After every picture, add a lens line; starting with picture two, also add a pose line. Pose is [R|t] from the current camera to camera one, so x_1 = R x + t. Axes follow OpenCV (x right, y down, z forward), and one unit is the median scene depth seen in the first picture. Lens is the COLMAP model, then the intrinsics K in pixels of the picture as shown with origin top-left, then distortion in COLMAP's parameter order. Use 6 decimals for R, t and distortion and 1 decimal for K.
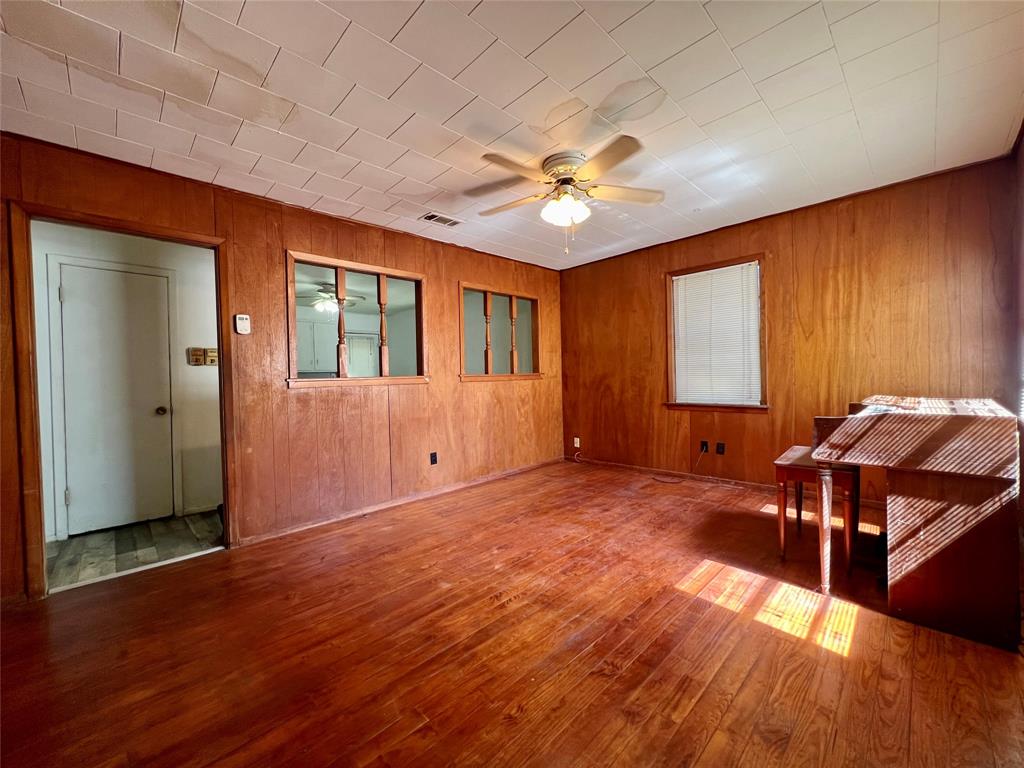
lens RADIAL K [[412.1, 0, 512.0], [0, 412.1, 384.0], [0, 0, 1]] dist [-0.001386, -0.000023]
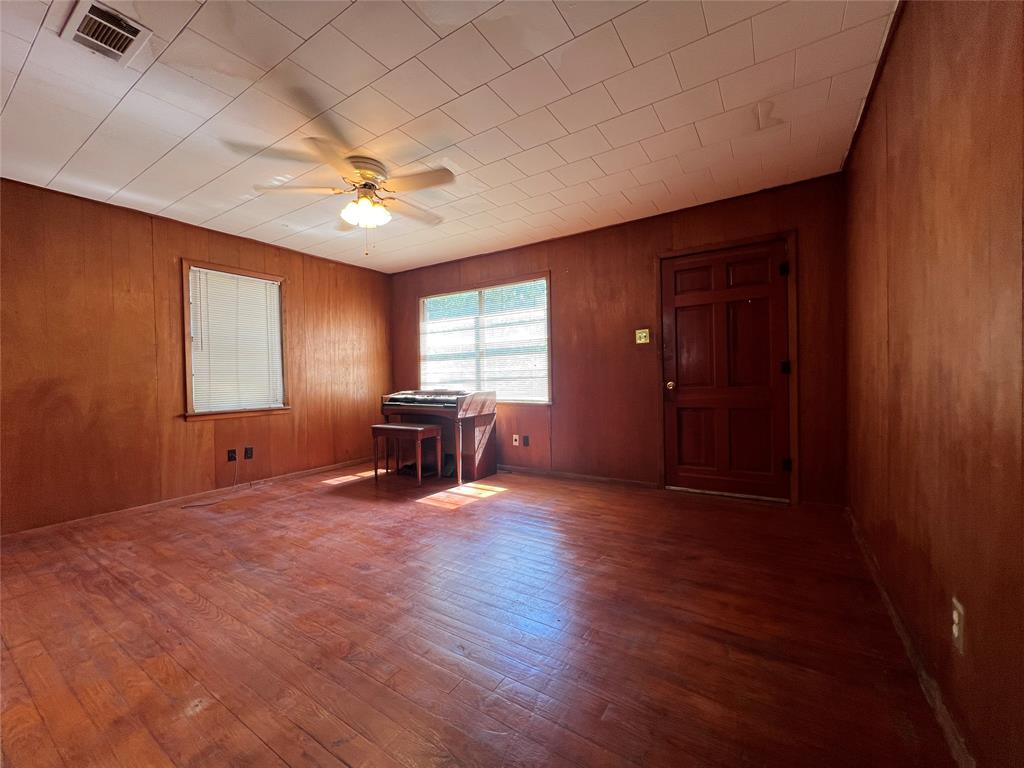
lens RADIAL K [[410.6, 0, 512.0], [0, 410.6, 384.0], [0, 0, 1]] dist [0.000689, 0.000266]
pose [[-0.215367, 0.012564, 0.976452, -0.765264], [0.042087, 0.999108, -0.003573, 0.021580], [-0.975626, 0.040326, -0.215704, 0.709548]]
